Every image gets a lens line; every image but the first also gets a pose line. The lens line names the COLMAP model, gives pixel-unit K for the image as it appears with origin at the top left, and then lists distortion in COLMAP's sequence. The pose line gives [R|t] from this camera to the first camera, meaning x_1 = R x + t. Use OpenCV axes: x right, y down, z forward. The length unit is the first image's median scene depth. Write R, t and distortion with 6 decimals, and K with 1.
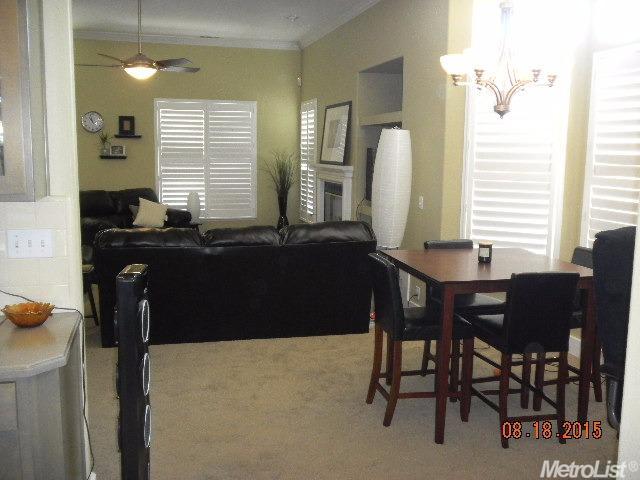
lens RADIAL K [[635.5, 0, 318.2], [0, 635.5, 242.8], [0, 0, 1]] dist [-0.021528, 0.000000]
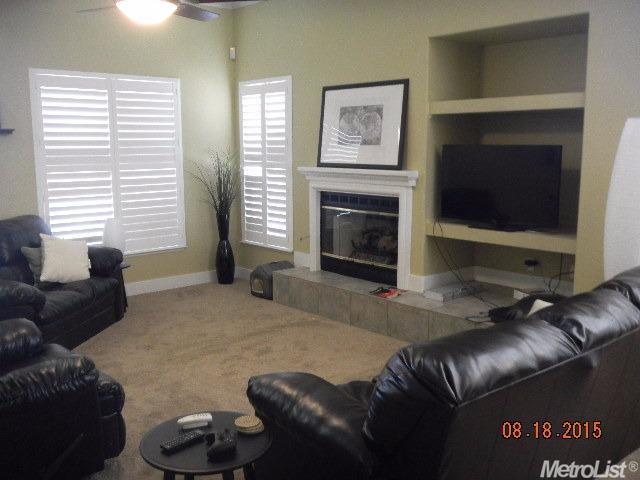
lens RADIAL K [[635.5, 0, 319.2], [0, 635.5, 241.2], [0, 0, 1]] dist [-0.021528, 0.000000]
pose [[0.893744, -0.081807, 0.441055, -0.302420], [0.077668, 0.996601, 0.027465, -0.058386], [-0.441803, 0.009709, 0.897060, 0.342929]]
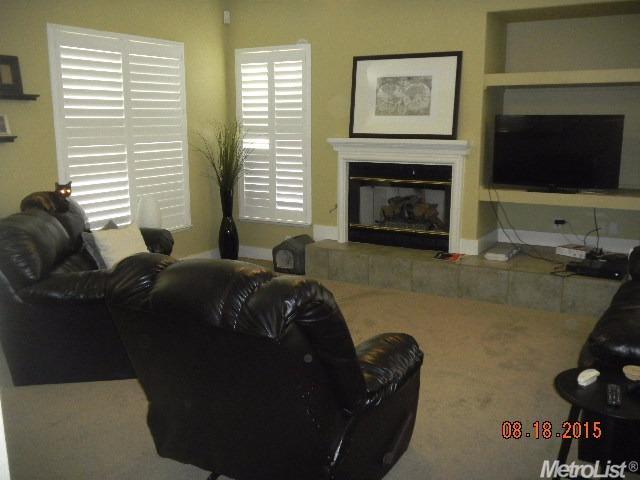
lens RADIAL K [[635.5, 0, 319.8], [0, 635.5, 240.4], [0, 0, 1]] dist [-0.021528, 0.000000]
pose [[0.708099, -0.144708, 0.691126, -0.503207], [0.111746, 0.989406, 0.092672, -0.077137], [-0.697215, 0.011610, 0.716769, 0.491927]]
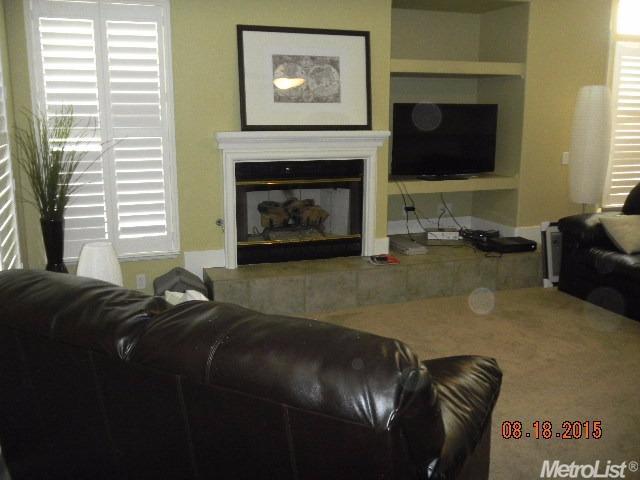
lens RADIAL K [[635.5, 0, 325.4], [0, 635.5, 241.6], [0, 0, 1]] dist [-0.021528, 0.000000]
pose [[-0.091550, -0.210333, 0.973334, -0.527215], [0.142658, 0.964586, 0.221861, -0.137412], [-0.985529, 0.159165, -0.058303, 0.931100]]
